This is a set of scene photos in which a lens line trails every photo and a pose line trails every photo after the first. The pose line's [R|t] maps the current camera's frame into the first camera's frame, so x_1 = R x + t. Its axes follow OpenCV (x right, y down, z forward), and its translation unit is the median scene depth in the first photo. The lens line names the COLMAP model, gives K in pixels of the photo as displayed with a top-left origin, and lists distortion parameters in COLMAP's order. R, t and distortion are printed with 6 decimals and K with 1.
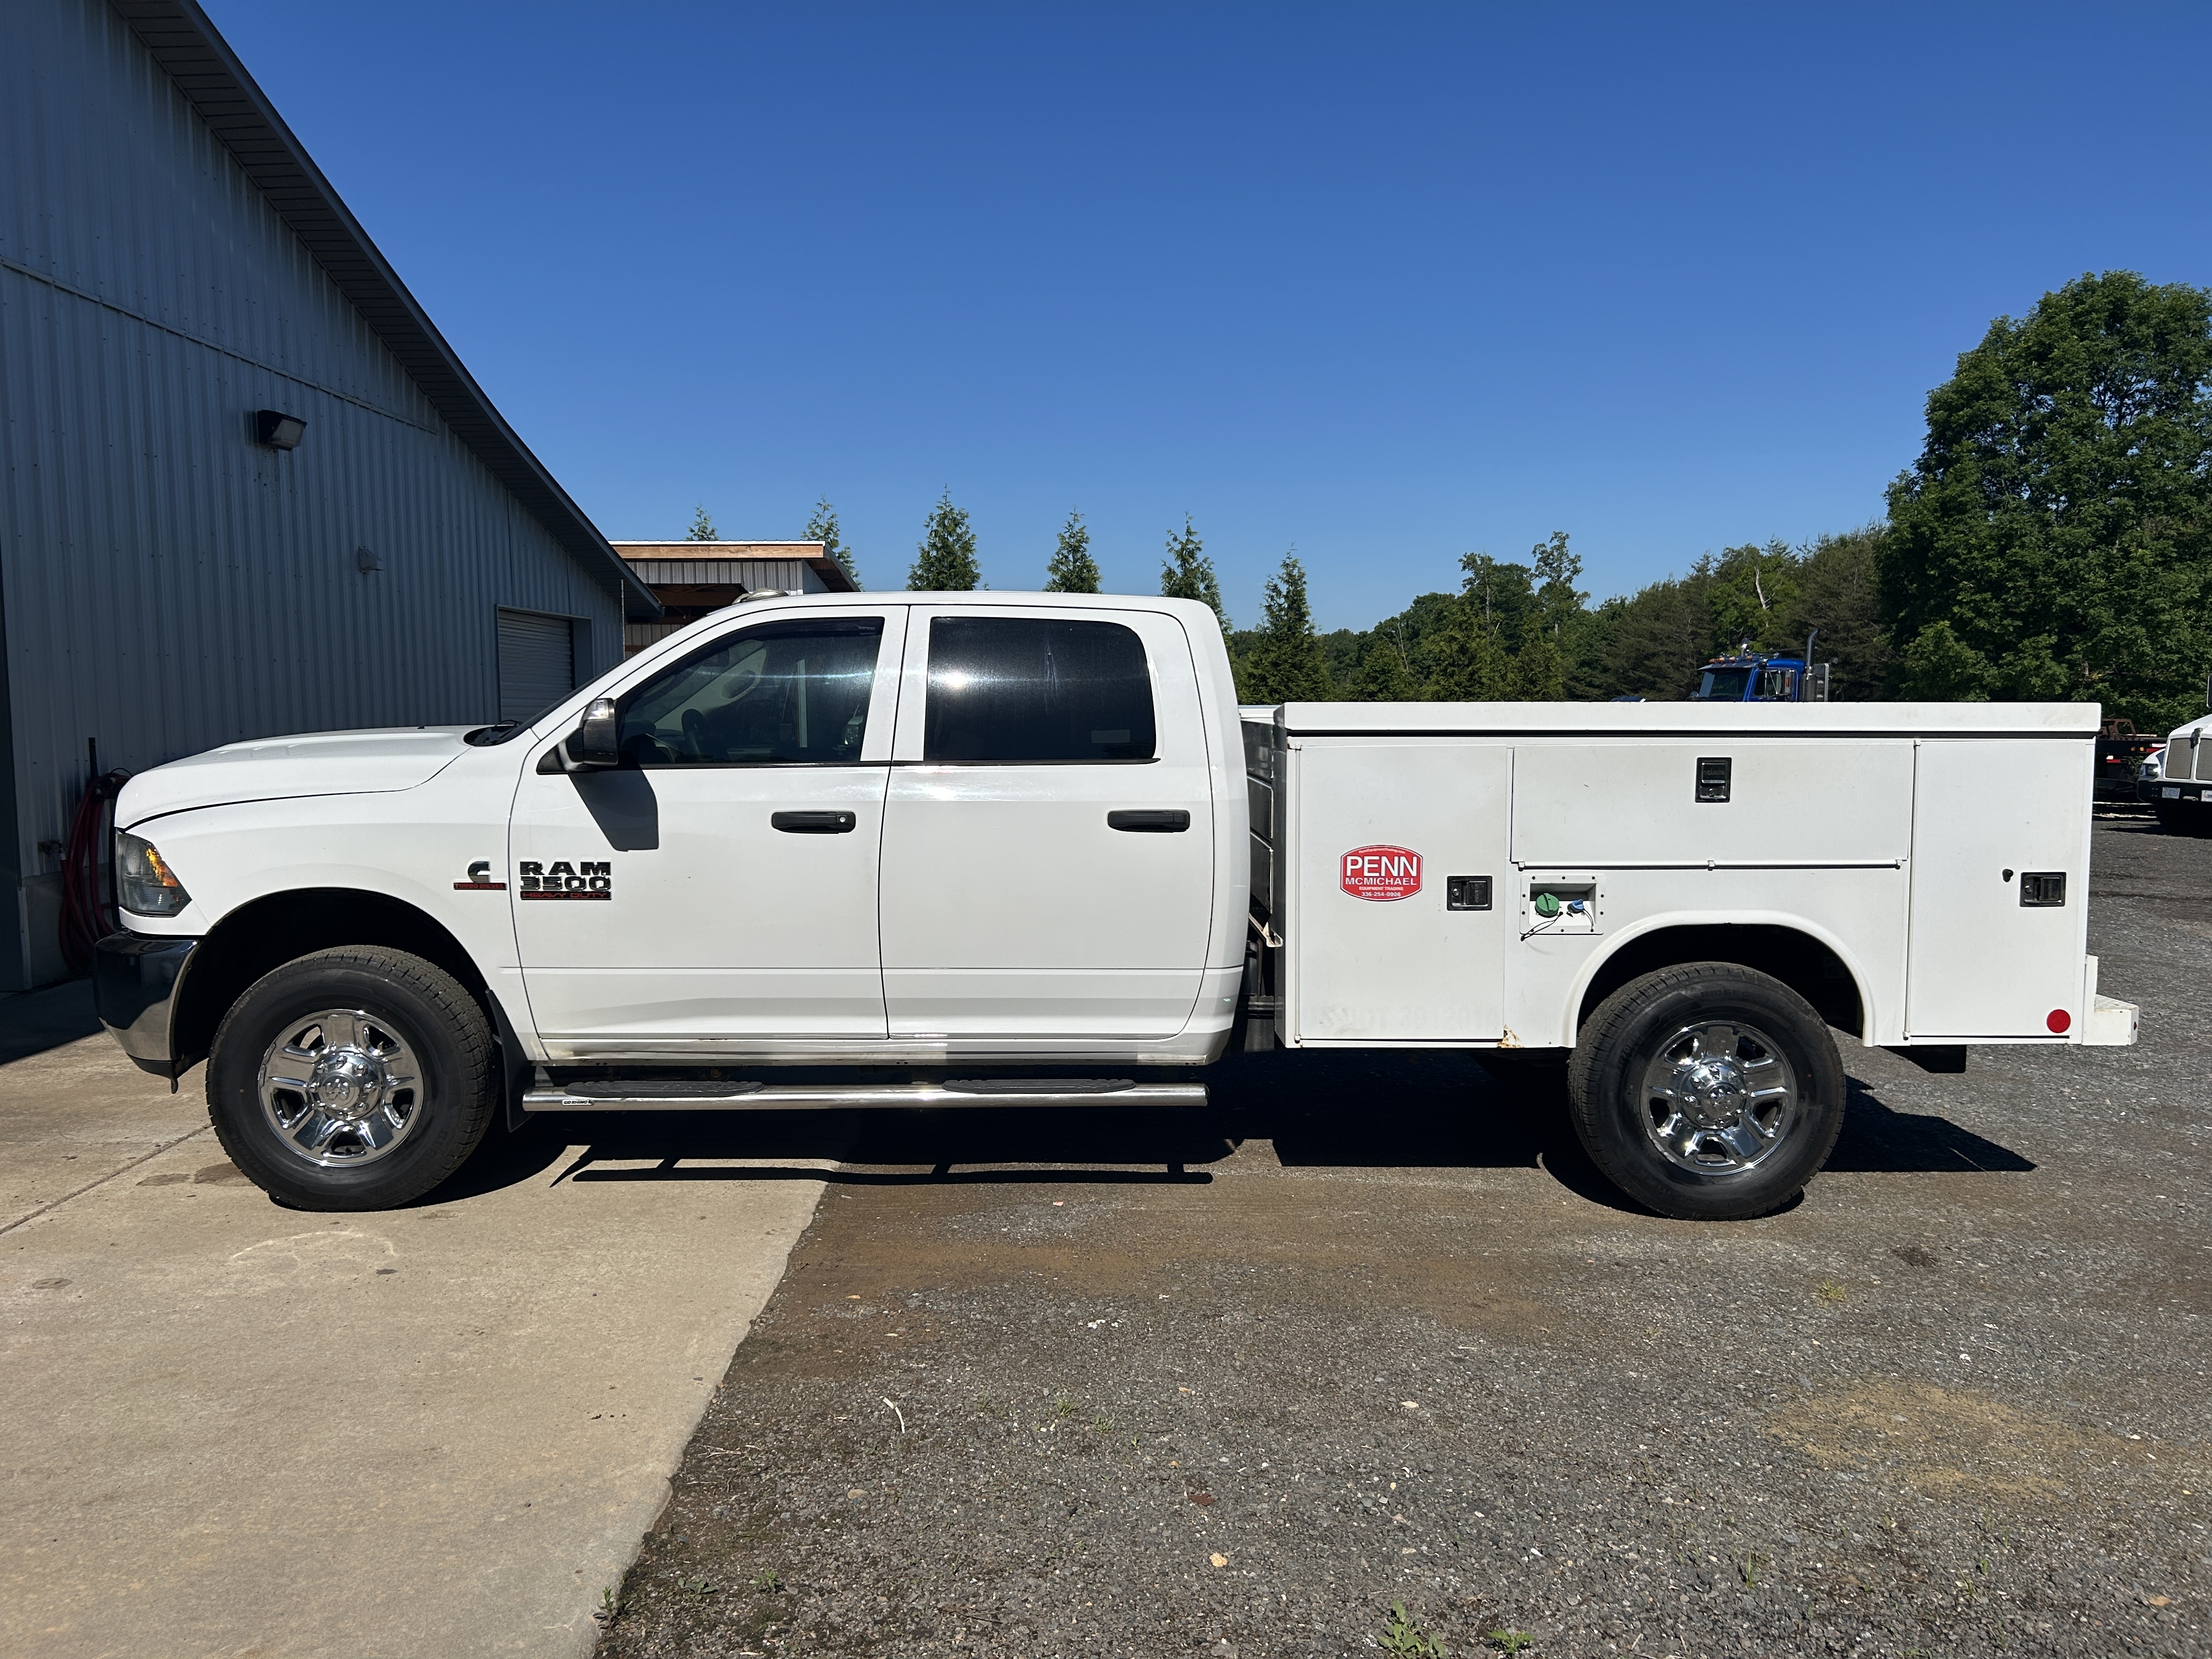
lens RADIAL K [[1675.1, 0, 1110.0], [0, 1675.1, 835.9], [0, 0, 1]] dist [0.054167, -0.055461]
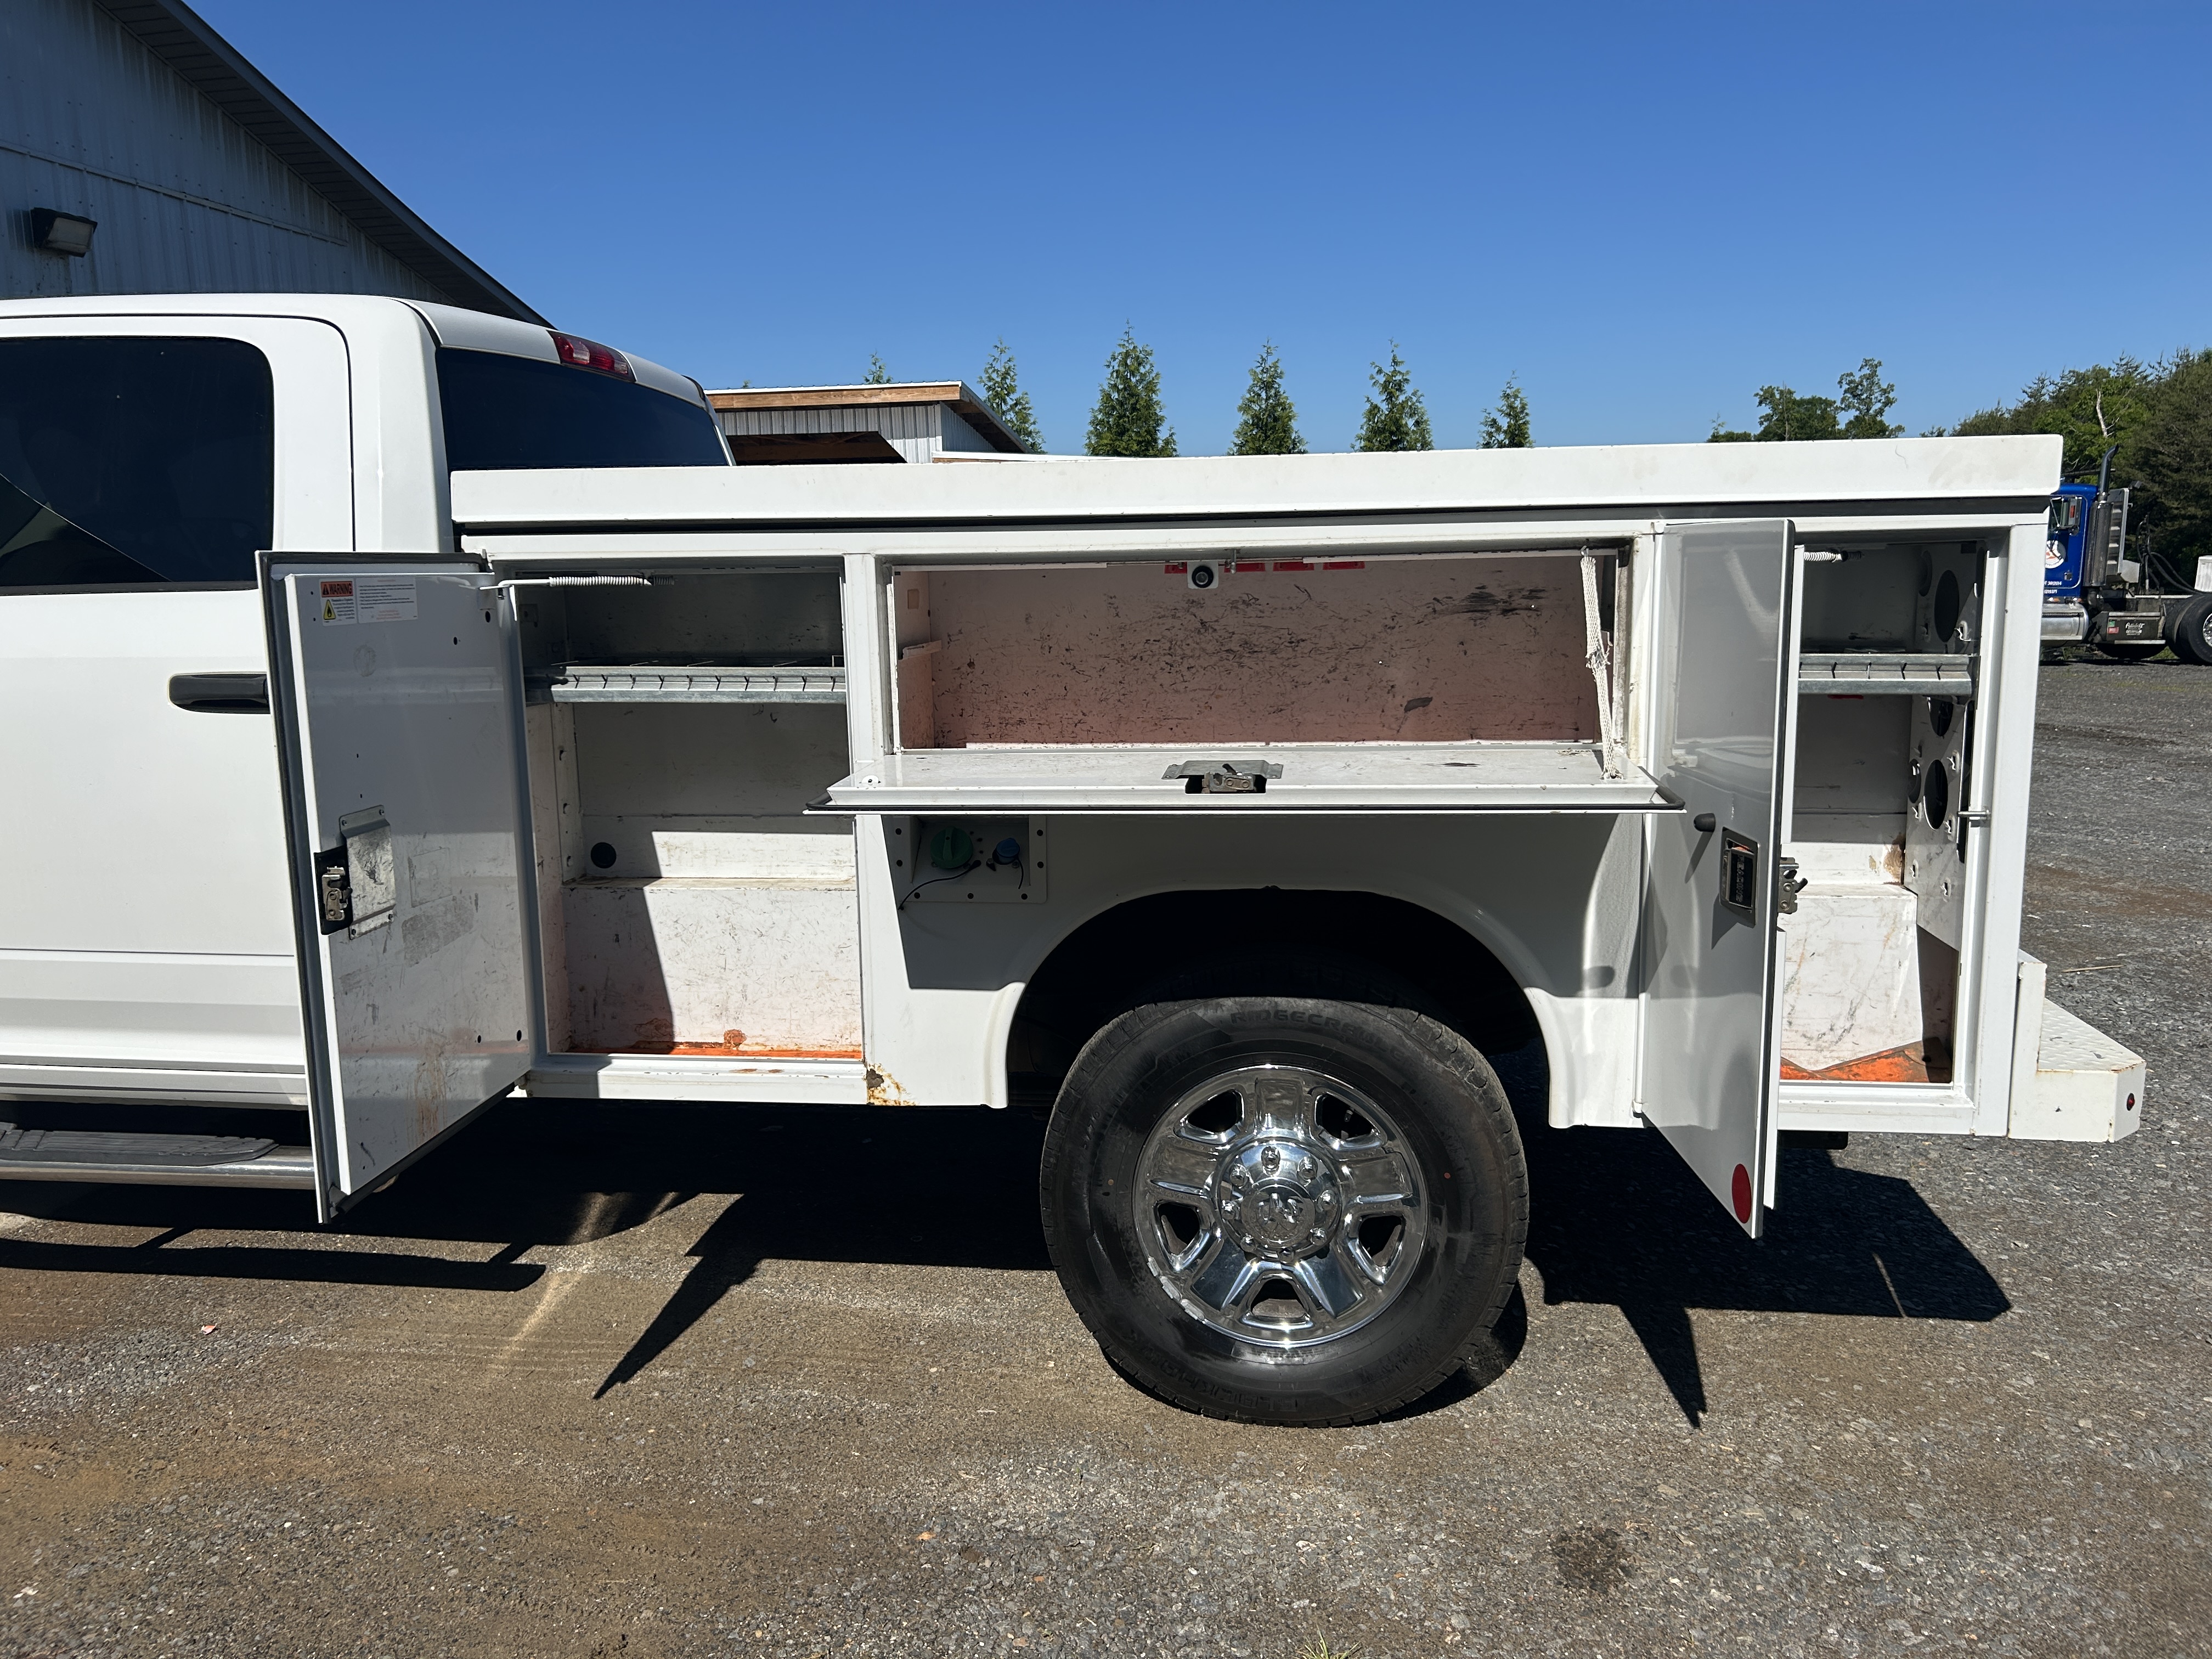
lens RADIAL K [[1691.0, 0, 1123.4], [0, 1691.0, 808.1], [0, 0, 1]] dist [0.018260, -0.005238]
pose [[0.986963, 0.008188, -0.160739, 0.397359], [0.002281, 0.997893, 0.064836, -0.006273], [0.160931, -0.064358, 0.984865, 0.471689]]
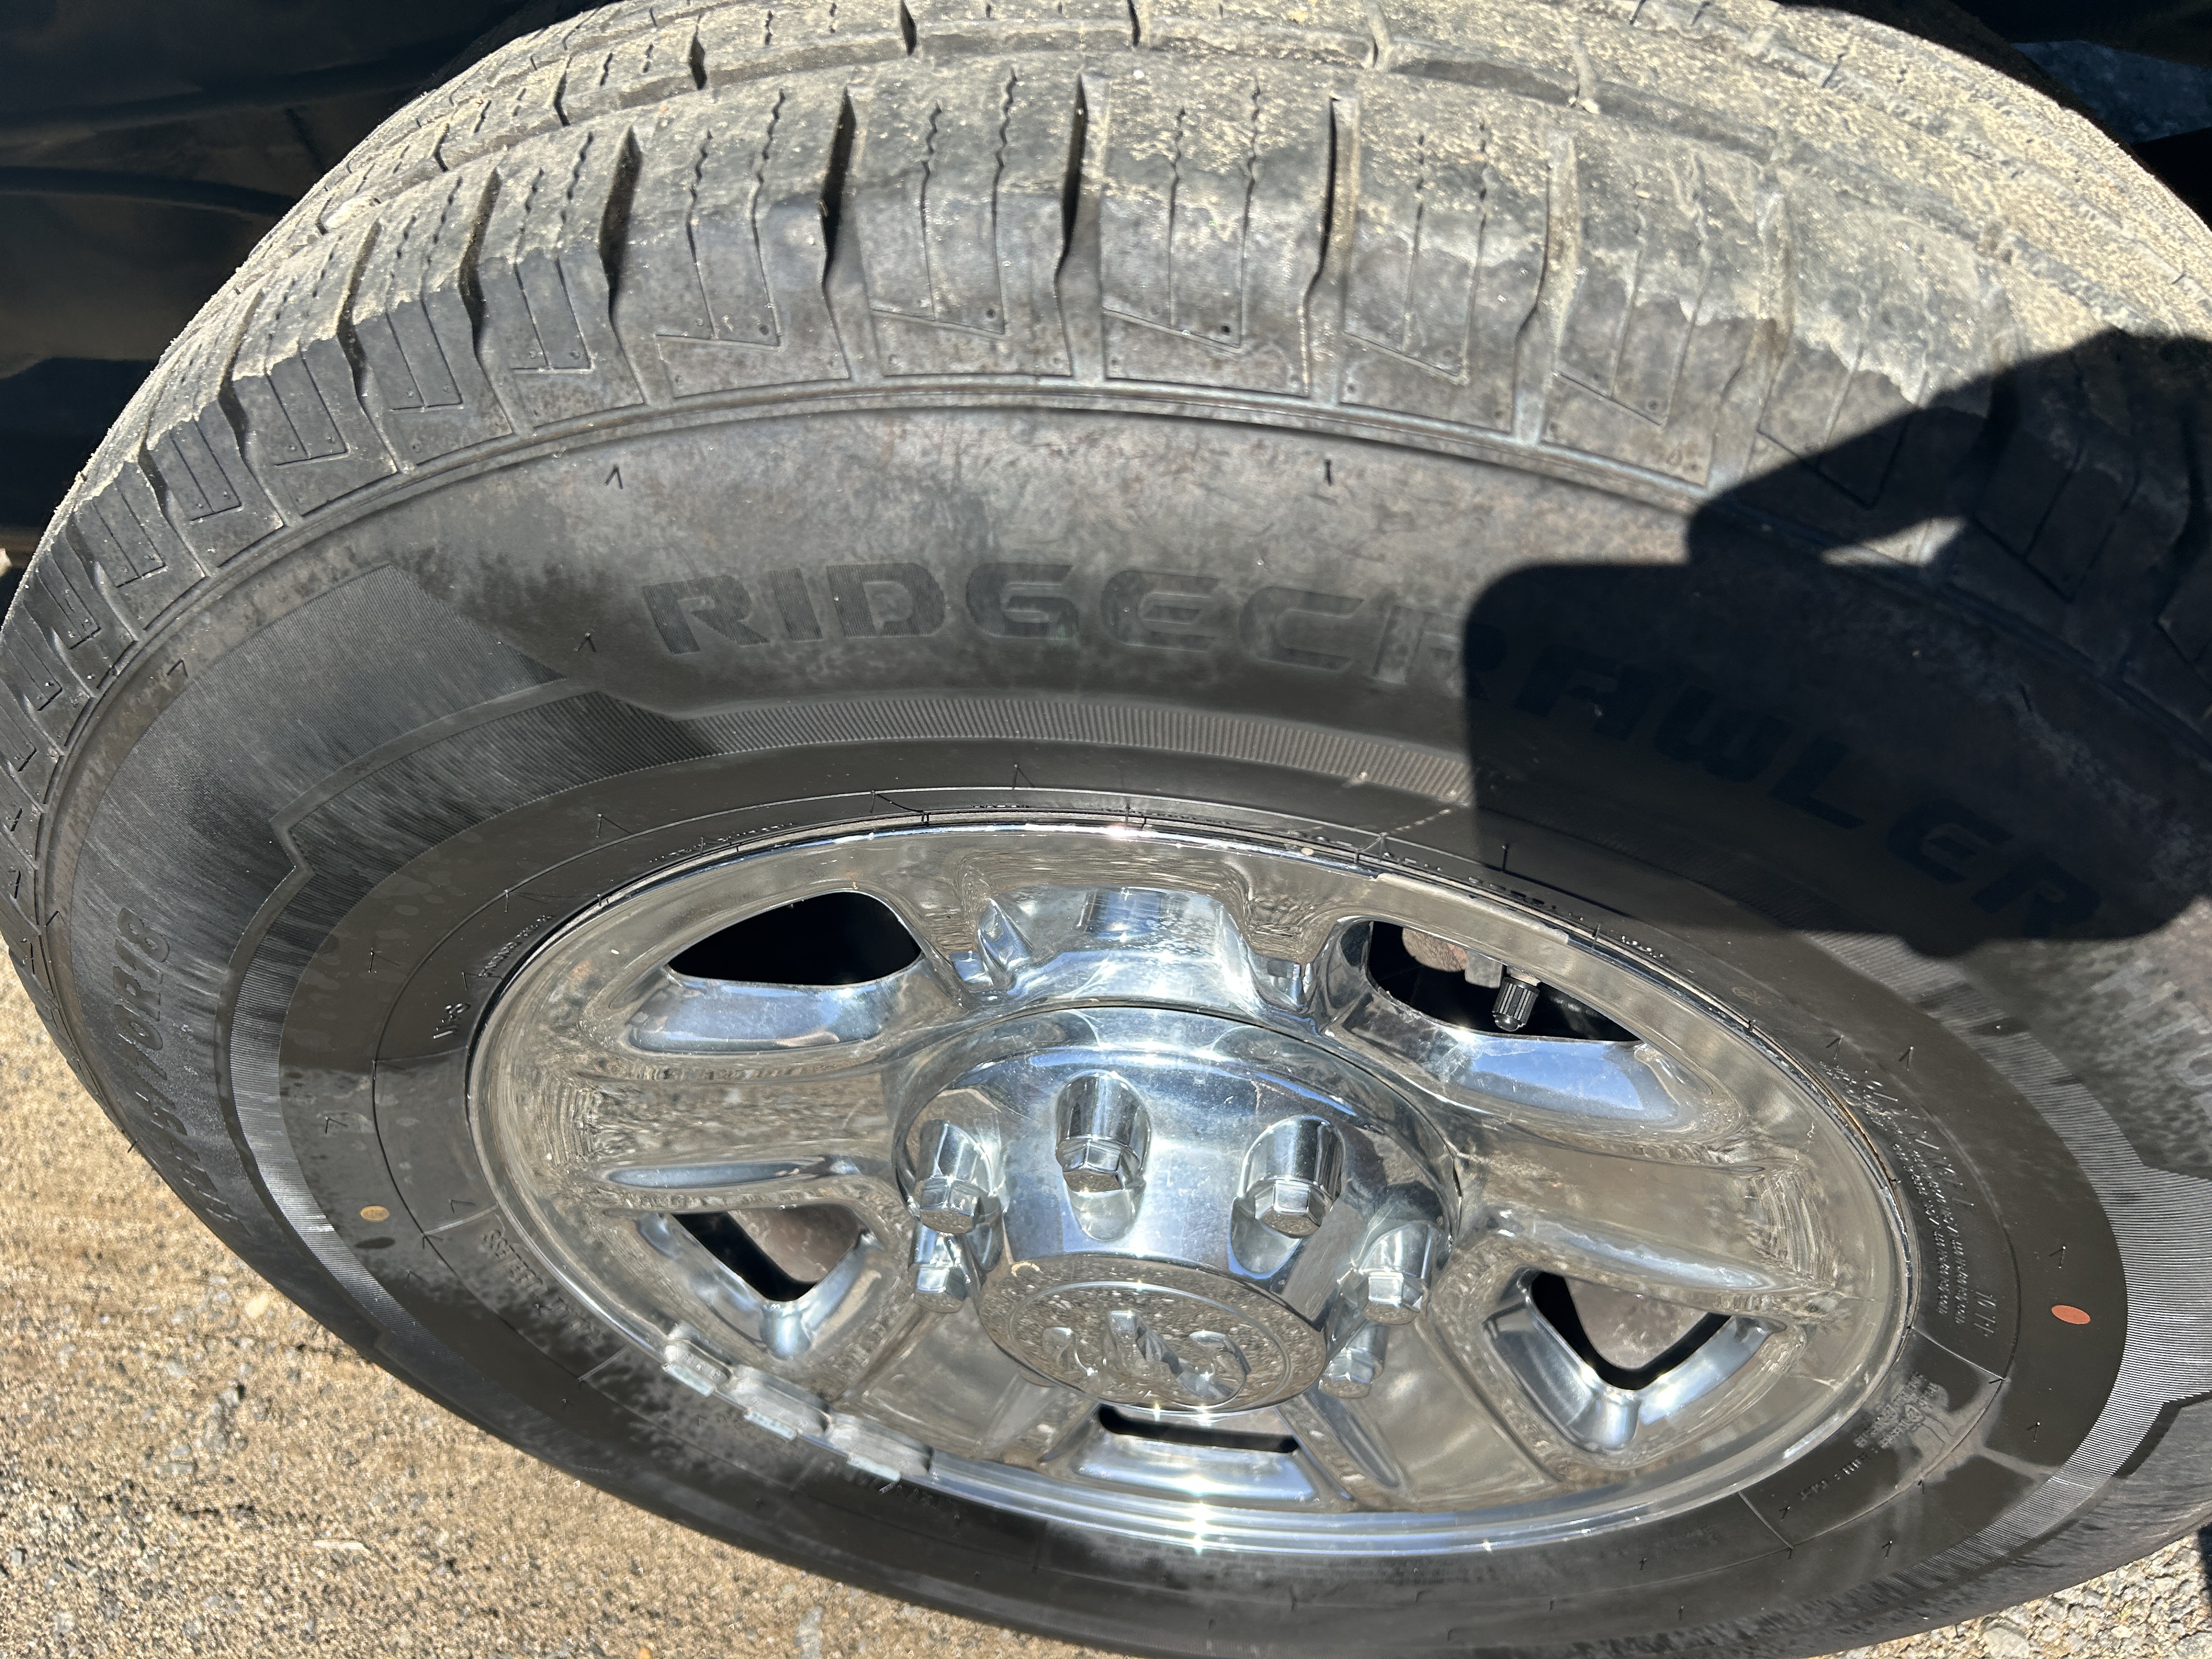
lens RADIAL K [[1646.0, 0, 1106.0], [0, 1646.0, 829.5], [0, 0, 1]] dist [0.038829, -0.042281]
pose [[0.977524, 0.058672, -0.202495, 0.378273], [0.097471, 0.725899, 0.680860, 0.055587], [0.186938, -0.685295, 0.703865, 0.942124]]
